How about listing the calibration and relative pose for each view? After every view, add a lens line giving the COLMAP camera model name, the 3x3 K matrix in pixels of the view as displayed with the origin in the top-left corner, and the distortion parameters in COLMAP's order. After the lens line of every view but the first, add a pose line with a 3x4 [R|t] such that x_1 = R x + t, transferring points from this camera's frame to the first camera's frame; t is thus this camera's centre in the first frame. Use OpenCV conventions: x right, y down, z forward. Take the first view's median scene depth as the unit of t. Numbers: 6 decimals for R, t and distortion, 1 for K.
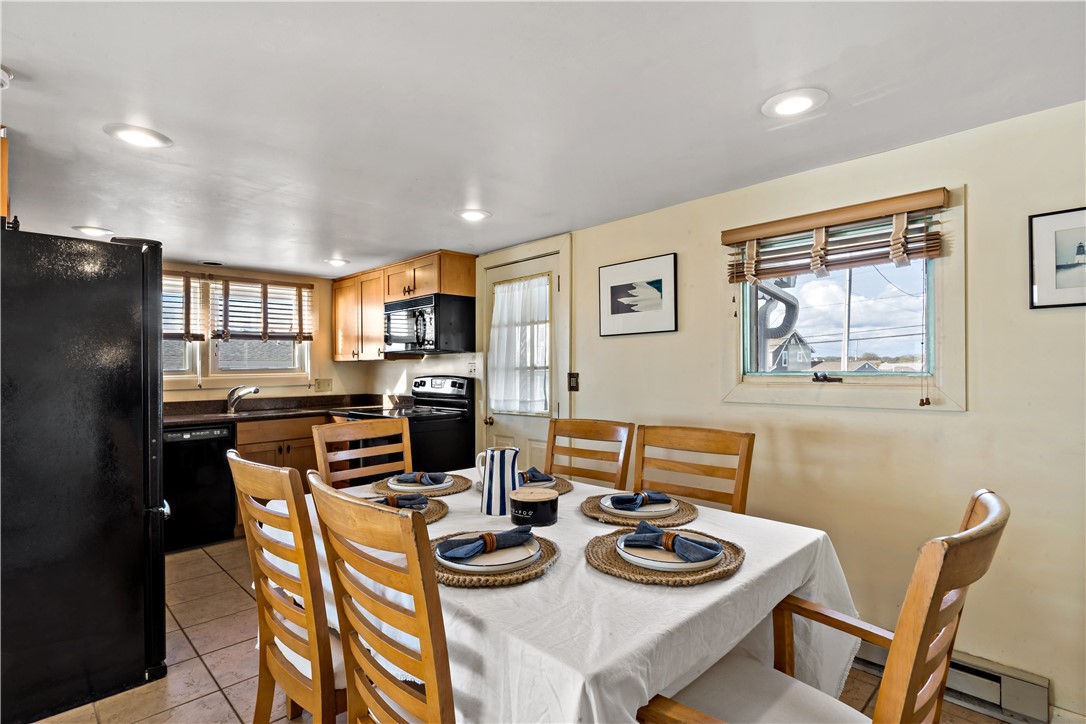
lens RADIAL K [[520.6, 0, 573.5], [0, 520.6, 361.9], [0, 0, 1]] dist [0.000417, 0.000187]
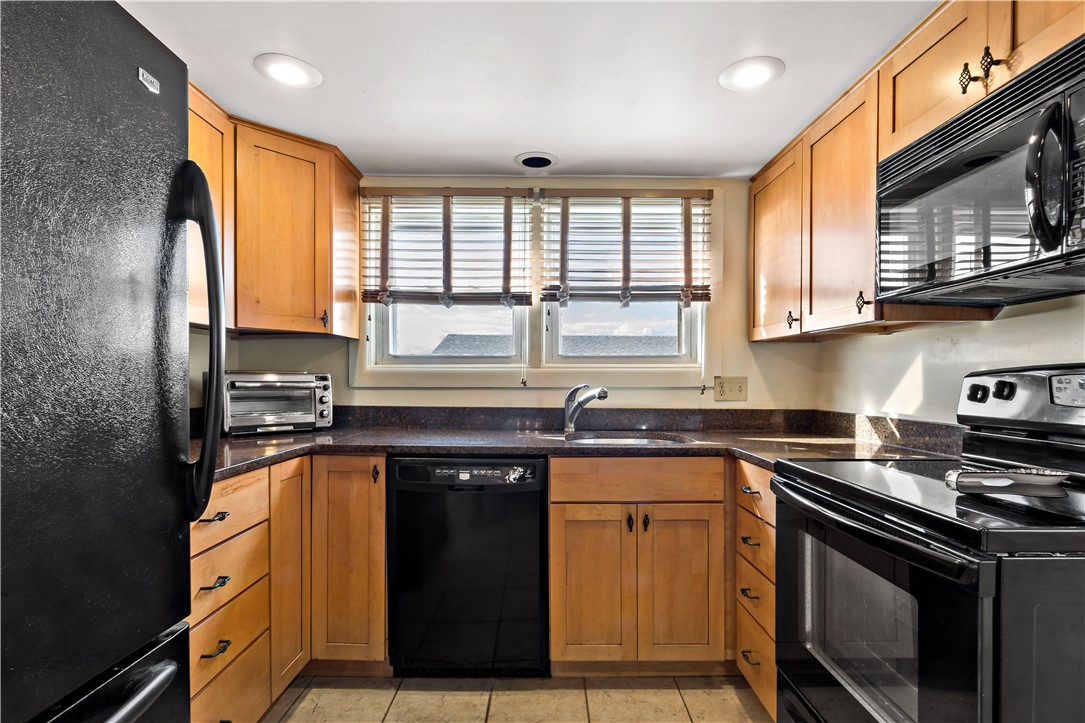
lens RADIAL K [[557.1, 0, 539.8], [0, 557.1, 377.7], [0, 0, 1]] dist [0.004423, 0.000025]
pose [[0.680826, 0.013982, -0.732311, -0.227323], [-0.005030, 0.999883, 0.014415, 0.029328], [0.732428, -0.006130, 0.680817, 0.538560]]
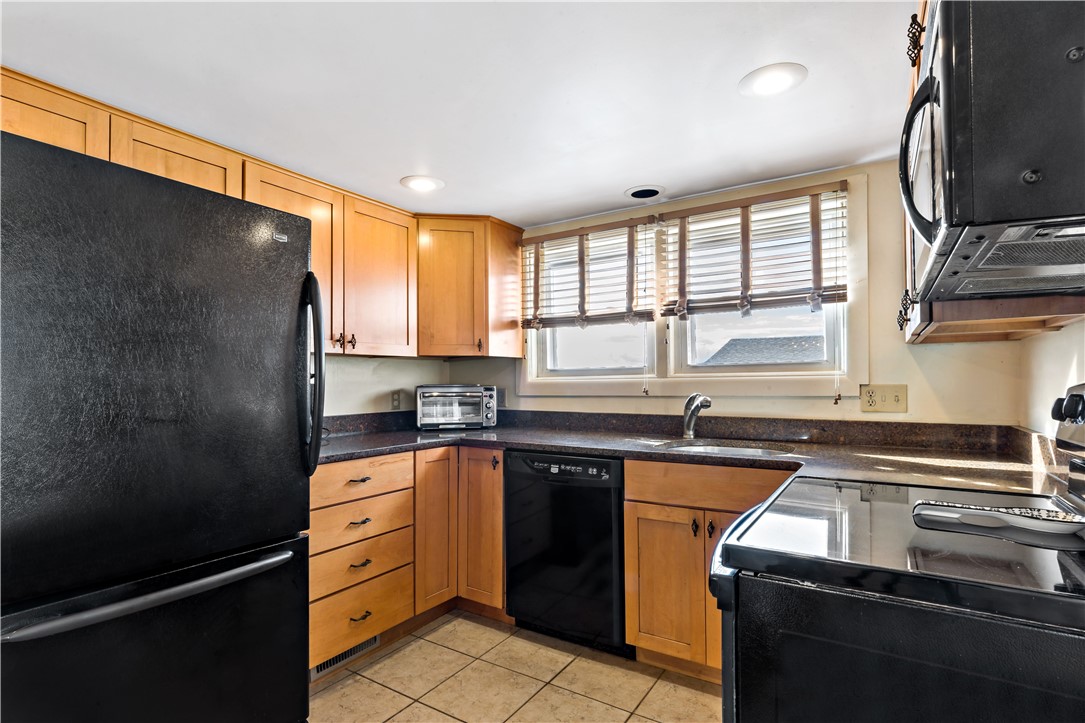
lens RADIAL K [[527.1, 0, 541.4], [0, 527.1, 373.4], [0, 0, 1]] dist [-0.001708, 0.000076]
pose [[0.177822, -0.013644, -0.983968, -0.094323], [0.011810, 0.999861, -0.011730, 0.027409], [0.983992, -0.009535, 0.177959, 0.693451]]
